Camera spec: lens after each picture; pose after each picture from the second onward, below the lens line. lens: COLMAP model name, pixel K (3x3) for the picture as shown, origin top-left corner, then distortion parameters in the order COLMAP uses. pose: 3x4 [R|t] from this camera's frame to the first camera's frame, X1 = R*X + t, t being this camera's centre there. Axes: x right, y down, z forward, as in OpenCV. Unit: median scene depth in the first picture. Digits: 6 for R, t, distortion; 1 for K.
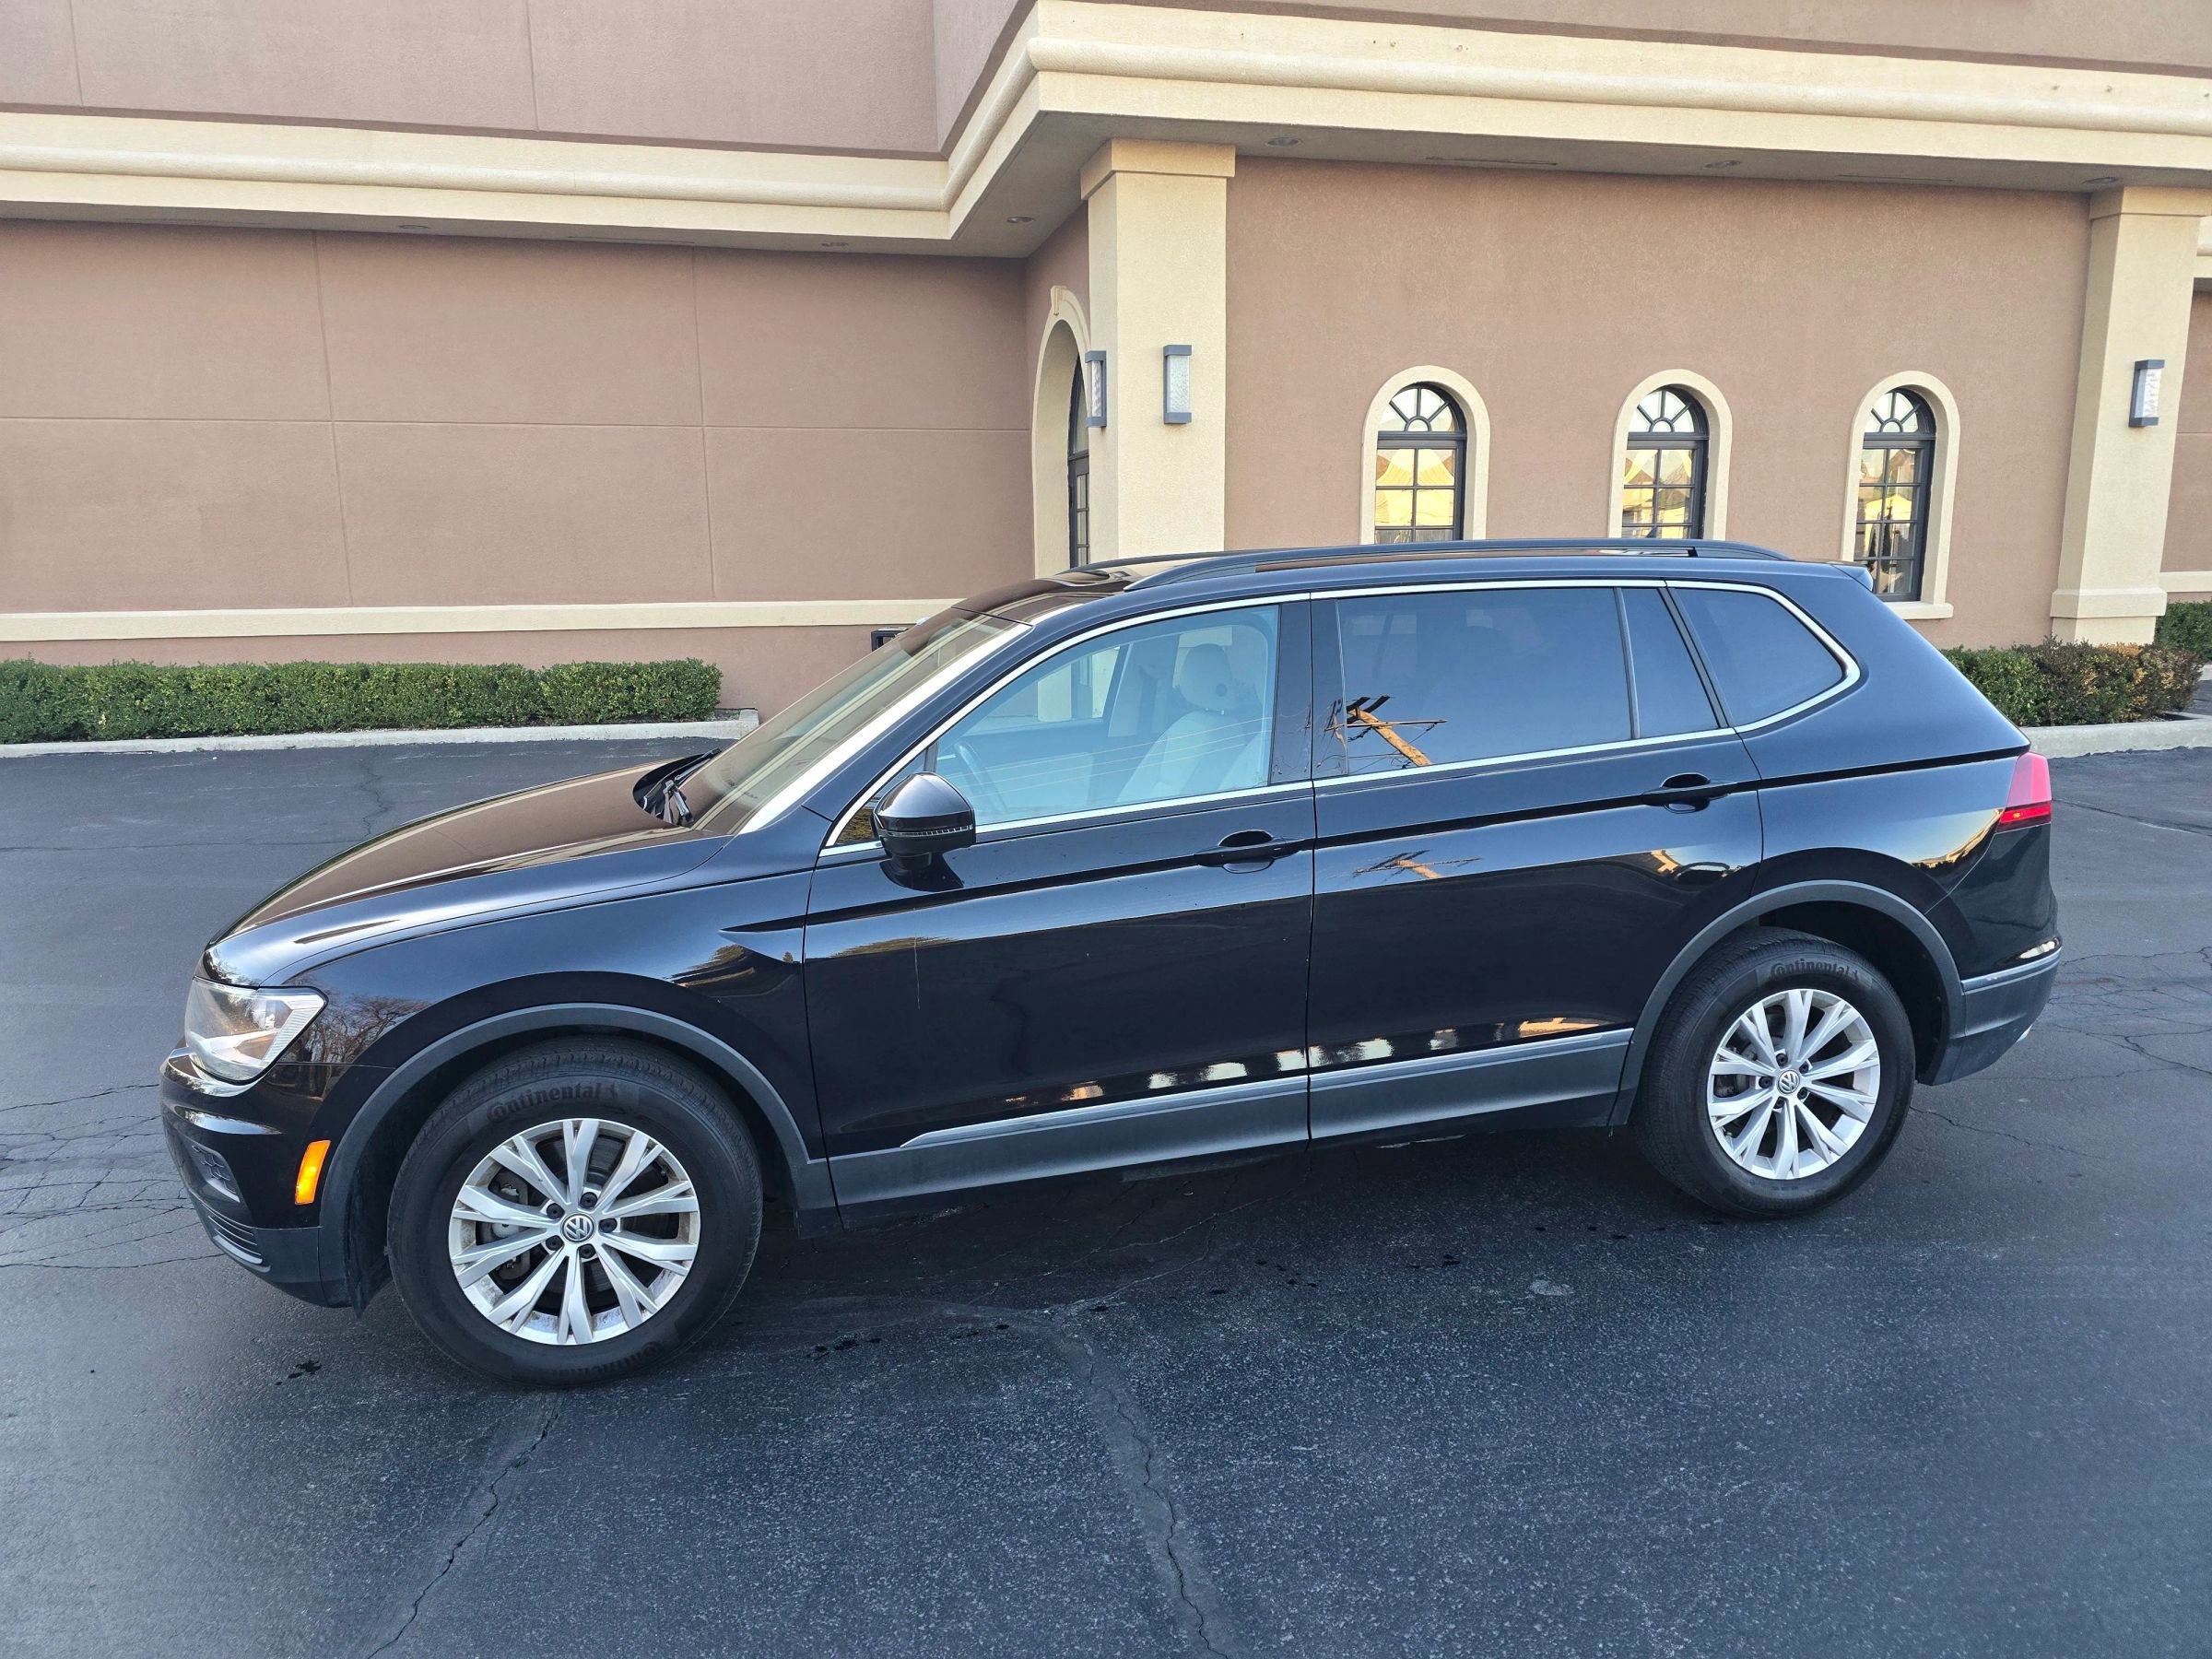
lens RADIAL K [[1478.8, 0, 1108.1], [0, 1478.8, 768.4], [0, 0, 1]] dist [0.064618, -0.061709]
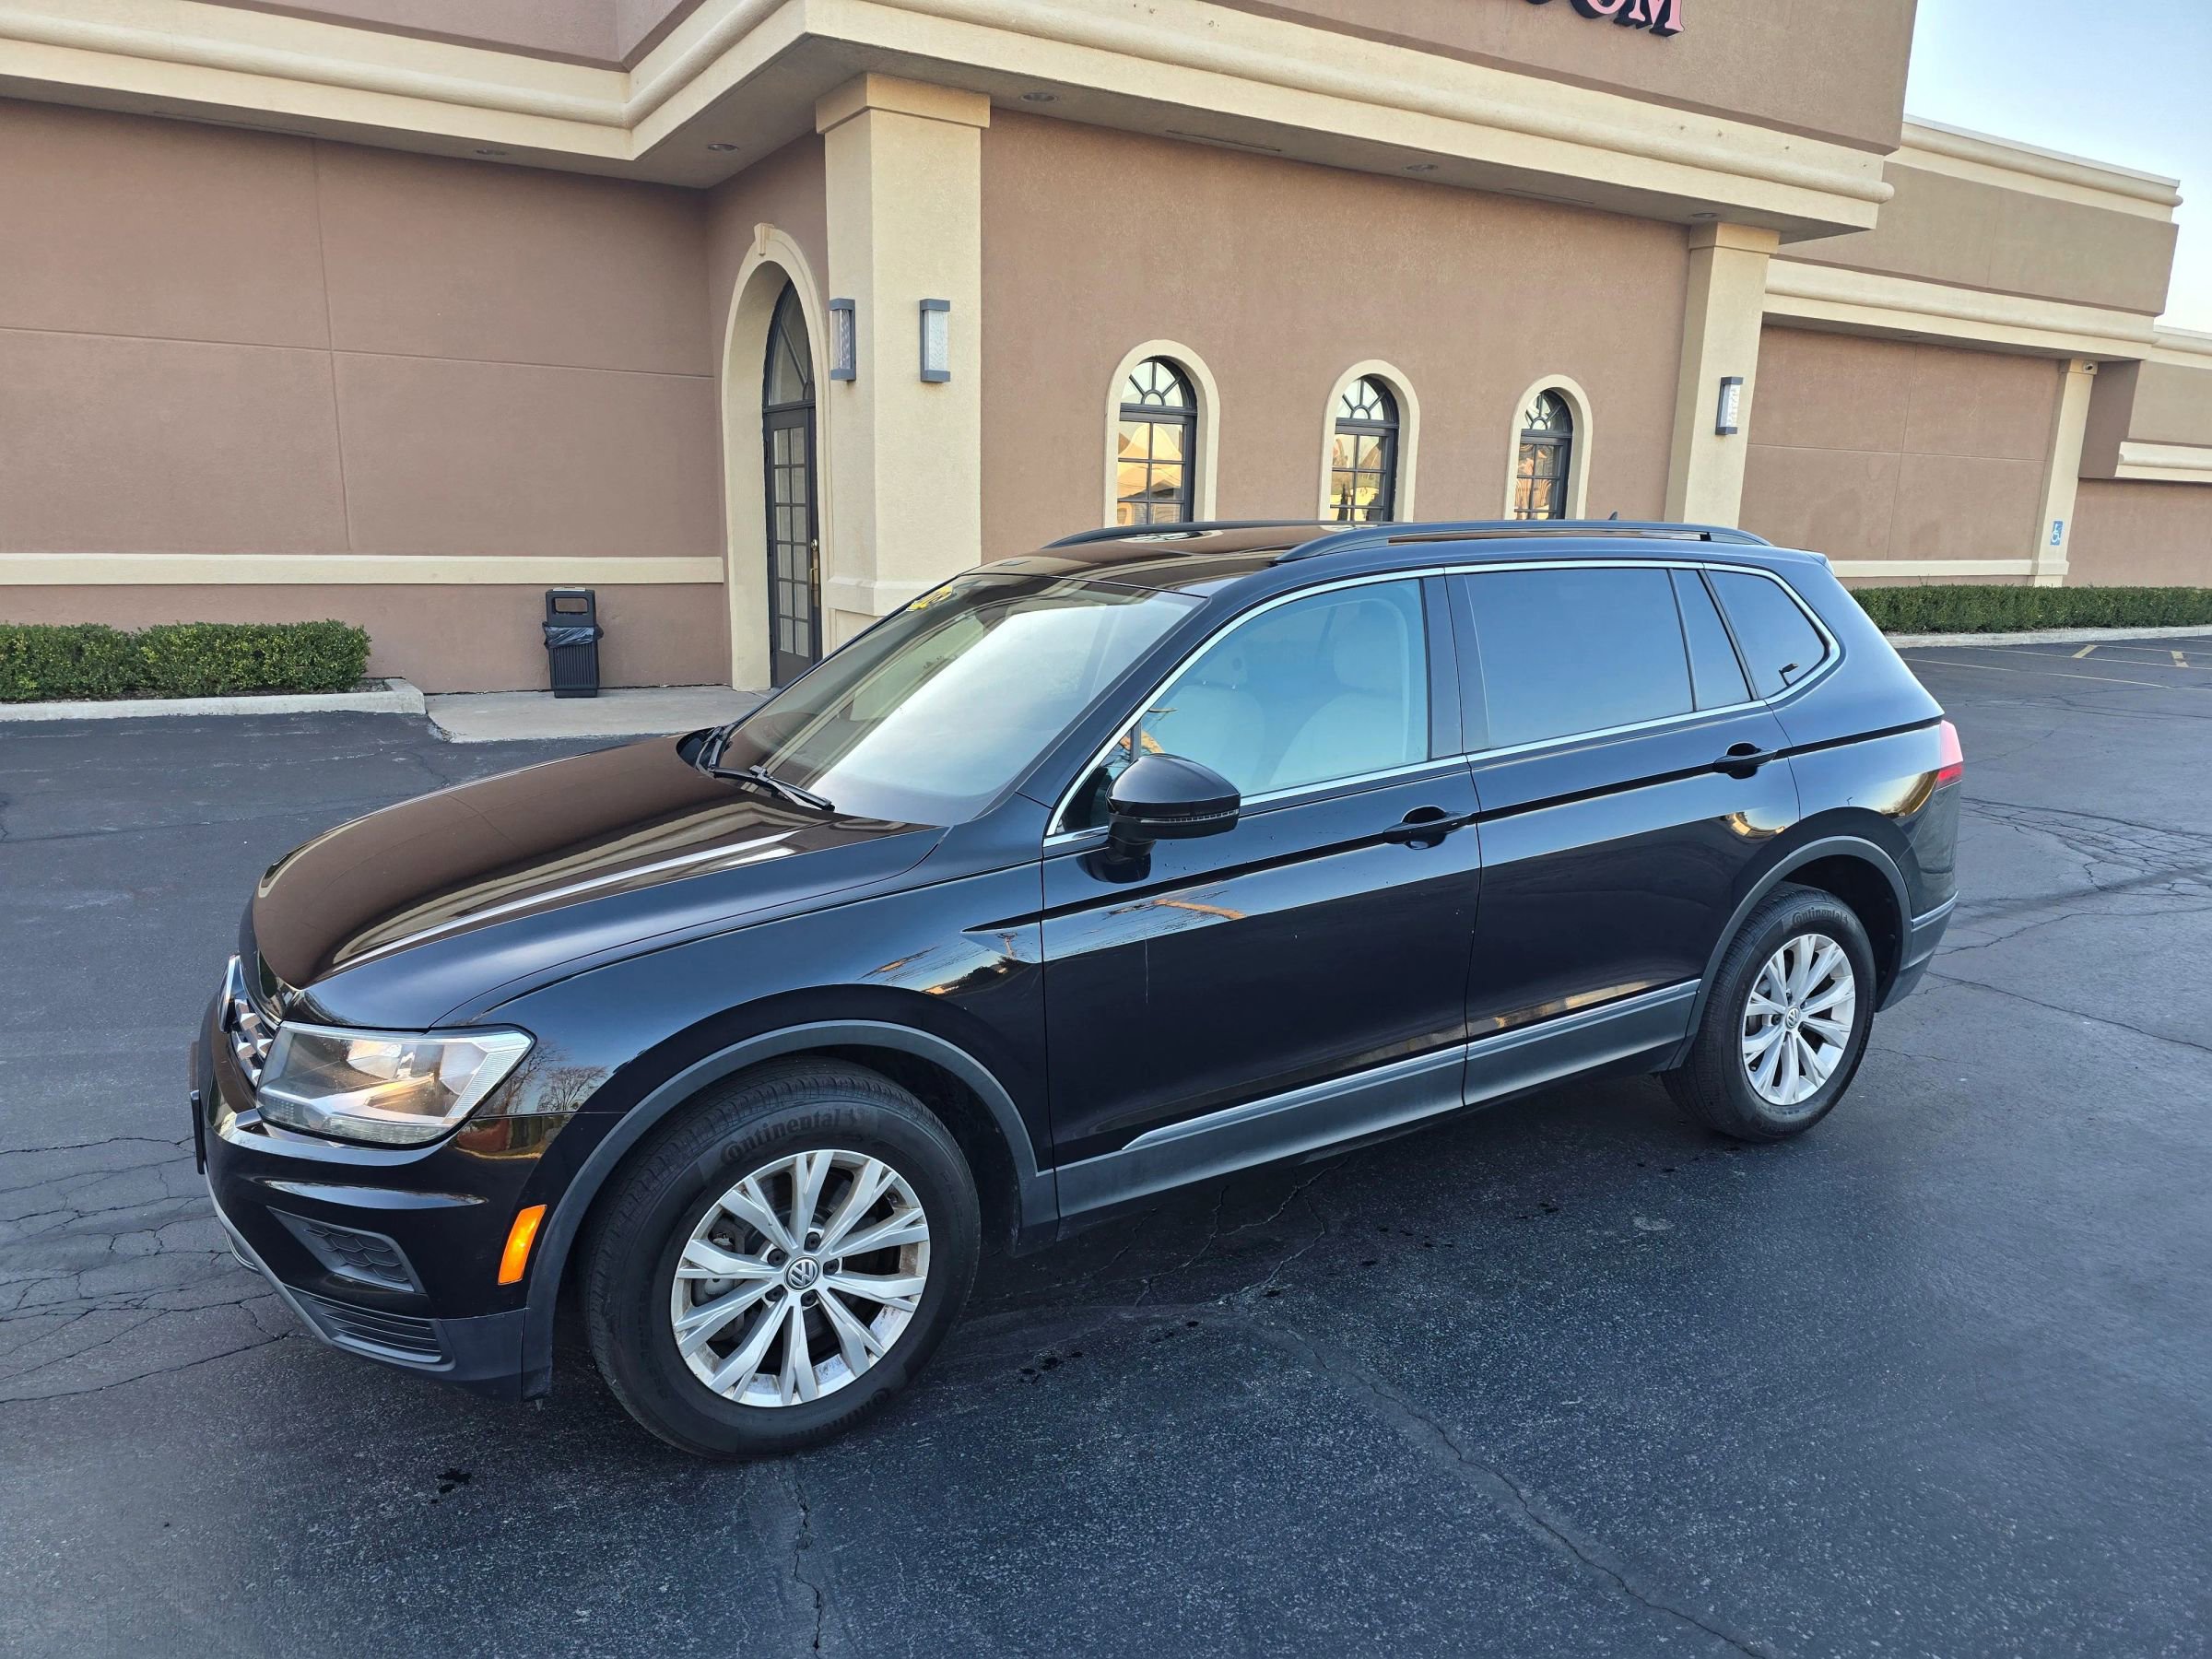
lens RADIAL K [[1480.3, 0, 1105.4], [0, 1480.3, 796.5], [0, 0, 1]] dist [0.059529, -0.051784]
pose [[0.954937, -0.023798, 0.295852, -0.371138], [0.011920, 0.999051, 0.041888, -0.008374], [-0.296568, -0.036474, 0.954315, 0.096471]]
